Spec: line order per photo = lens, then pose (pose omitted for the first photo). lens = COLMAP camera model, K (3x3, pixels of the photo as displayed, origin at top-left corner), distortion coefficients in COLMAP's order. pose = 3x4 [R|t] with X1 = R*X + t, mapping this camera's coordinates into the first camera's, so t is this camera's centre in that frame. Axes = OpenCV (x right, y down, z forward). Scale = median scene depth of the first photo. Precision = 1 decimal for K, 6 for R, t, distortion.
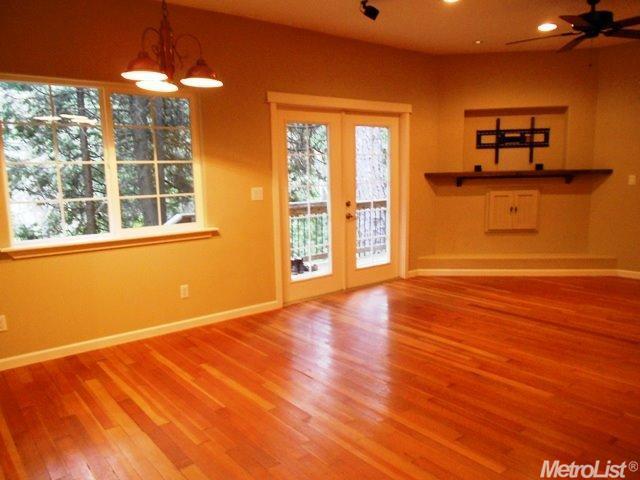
lens RADIAL K [[496.0, 0, 319.4], [0, 496.0, 241.2], [0, 0, 1]] dist [0.000782, -0.010879]
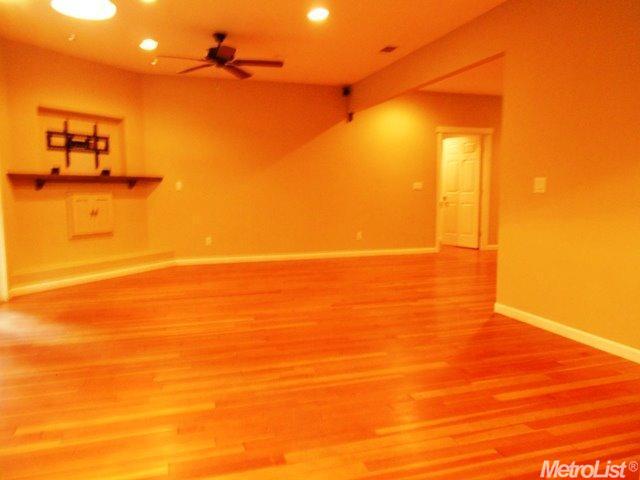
lens RADIAL K [[496.0, 0, 321.2], [0, 496.0, 238.5], [0, 0, 1]] dist [0.000782, -0.010879]
pose [[0.369776, -0.071242, 0.926386, -0.368043], [0.126661, 0.991613, 0.025700, 0.019370], [-0.920447, 0.107834, 0.375698, 0.203787]]
